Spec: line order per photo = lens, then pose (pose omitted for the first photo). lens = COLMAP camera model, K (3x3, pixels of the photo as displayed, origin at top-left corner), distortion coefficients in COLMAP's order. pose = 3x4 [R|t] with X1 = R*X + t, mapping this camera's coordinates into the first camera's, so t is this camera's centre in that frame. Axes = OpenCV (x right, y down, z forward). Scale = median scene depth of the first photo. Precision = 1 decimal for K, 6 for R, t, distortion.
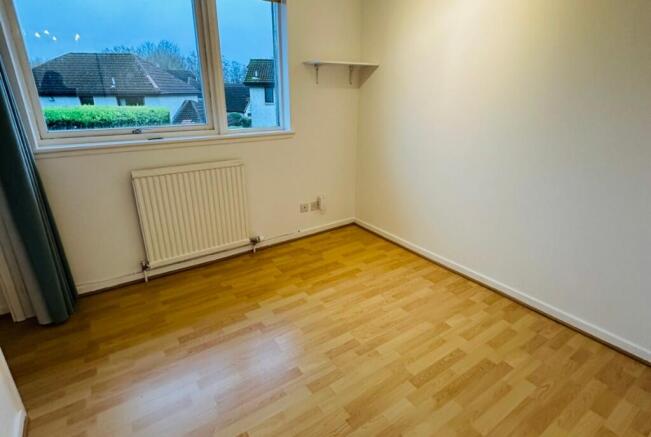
lens RADIAL K [[344.6, 0, 325.5], [0, 344.6, 218.5], [0, 0, 1]] dist [-0.004867, -0.000434]
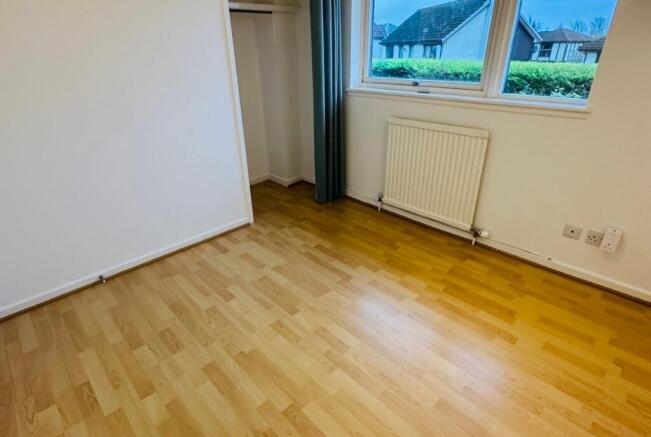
lens RADIAL K [[344.6, 0, 325.5], [0, 344.6, 218.5], [0, 0, 1]] dist [-0.004867, -0.000434]
pose [[0.169698, 0.430220, -0.886630, 0.521530], [-0.332058, 0.872031, 0.359581, -0.162732], [0.927869, 0.233393, 0.290840, 0.468970]]
